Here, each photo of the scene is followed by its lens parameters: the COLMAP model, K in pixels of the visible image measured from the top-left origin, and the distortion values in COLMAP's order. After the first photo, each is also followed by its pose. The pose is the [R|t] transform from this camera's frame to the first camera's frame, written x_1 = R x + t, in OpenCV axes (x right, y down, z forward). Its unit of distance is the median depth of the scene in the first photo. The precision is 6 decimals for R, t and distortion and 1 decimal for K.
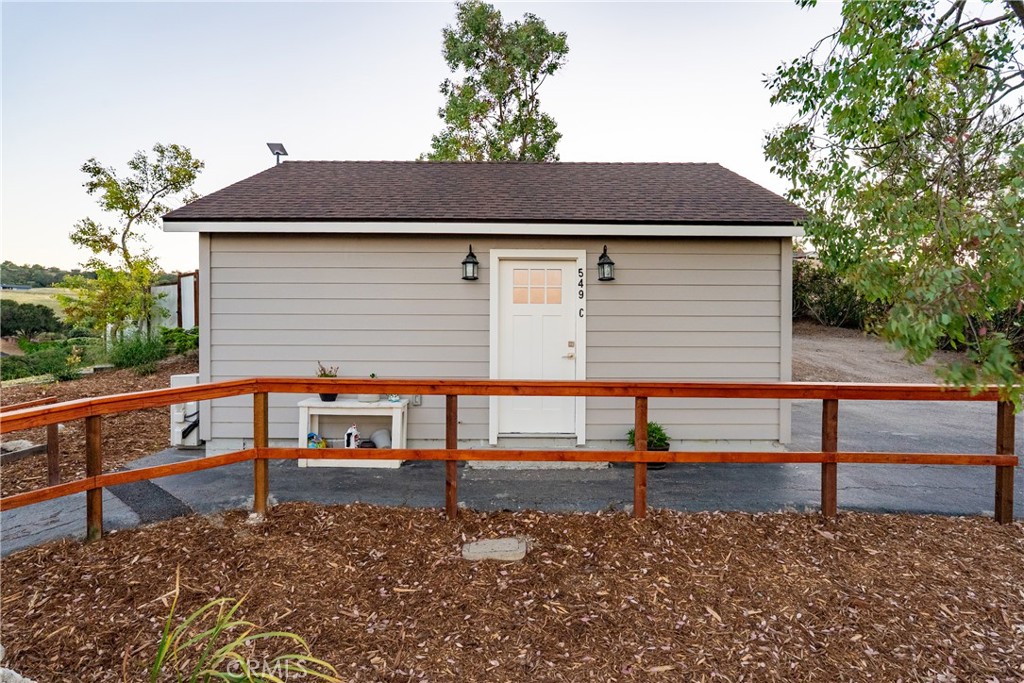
lens RADIAL K [[562.7, 0, 511.9], [0, 562.7, 340.5], [0, 0, 1]] dist [-0.017766, 0.000597]
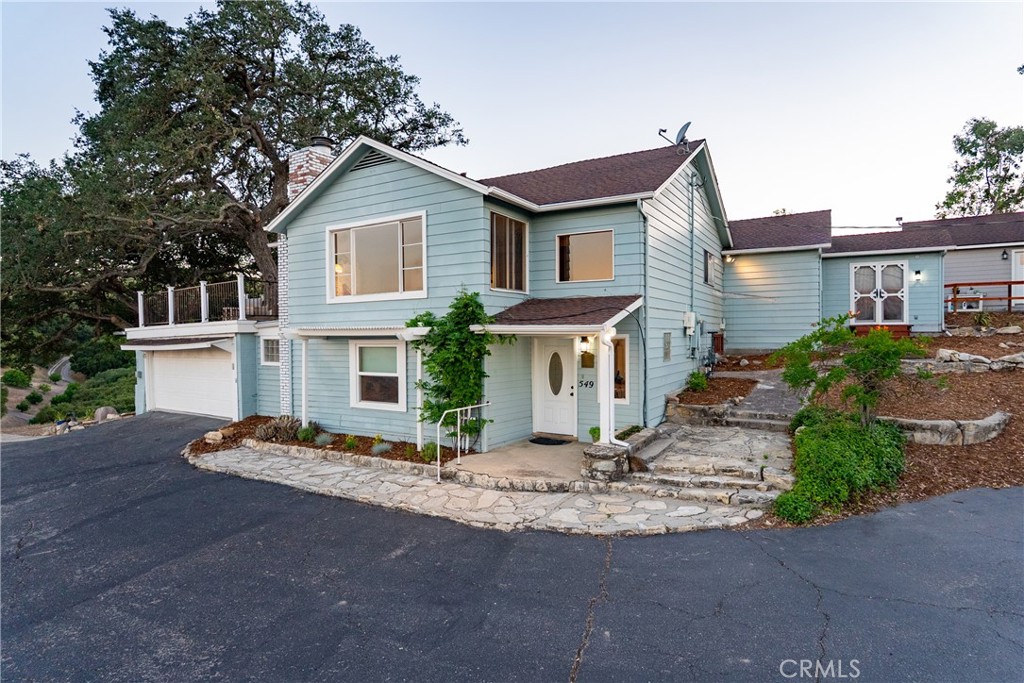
lens RADIAL K [[562.7, 0, 511.5], [0, 562.7, 343.4], [0, 0, 1]] dist [-0.017766, 0.000597]
pose [[0.803063, 0.001896, -0.595890, -0.316435], [-0.002867, 0.999996, -0.000682, 0.278147], [0.595887, 0.002256, 0.803065, -2.343181]]
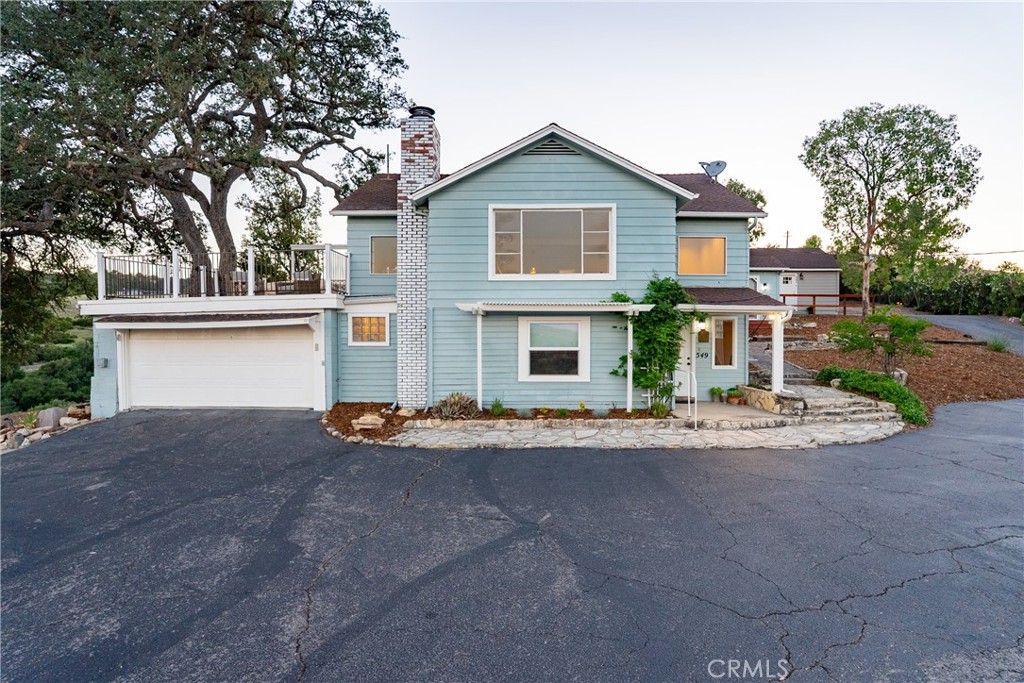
lens RADIAL K [[562.7, 0, 514.7], [0, 562.7, 341.3], [0, 0, 1]] dist [-0.017766, 0.000597]
pose [[0.995215, 0.000456, -0.097708, -1.612125], [-0.001616, 0.999929, -0.011792, 0.369366], [0.097695, 0.011893, 0.995145, -3.051302]]
